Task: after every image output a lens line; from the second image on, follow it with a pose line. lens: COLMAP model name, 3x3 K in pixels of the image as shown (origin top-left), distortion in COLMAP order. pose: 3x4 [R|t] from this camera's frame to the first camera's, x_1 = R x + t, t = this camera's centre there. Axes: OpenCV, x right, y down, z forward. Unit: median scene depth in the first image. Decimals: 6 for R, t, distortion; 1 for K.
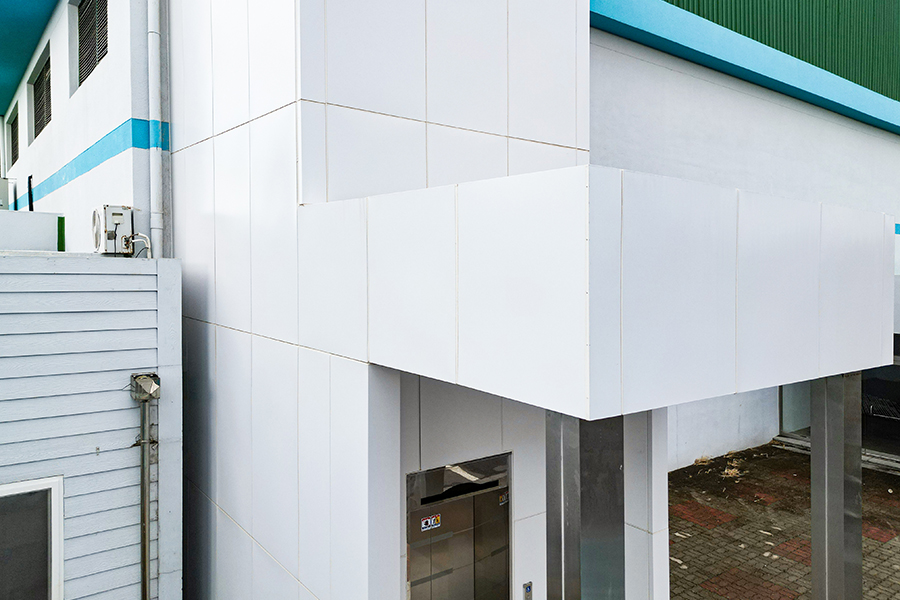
lens RADIAL K [[666.0, 0, 491.3], [0, 666.0, 278.2], [0, 0, 1]] dist [0.081042, -0.087073]
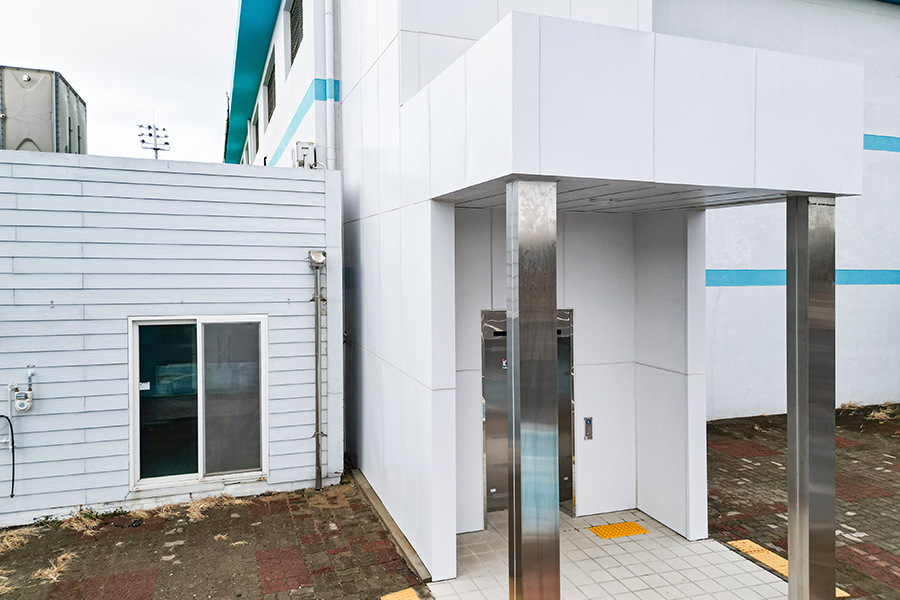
lens RADIAL K [[669.0, 0, 452.3], [0, 669.0, 279.2], [0, 0, 1]] dist [0.008220, -0.001949]
pose [[0.943222, 0.005514, -0.332116, 0.211434], [-0.000563, 0.999887, 0.015004, 0.170088], [0.332161, -0.013965, 0.943119, -0.221703]]
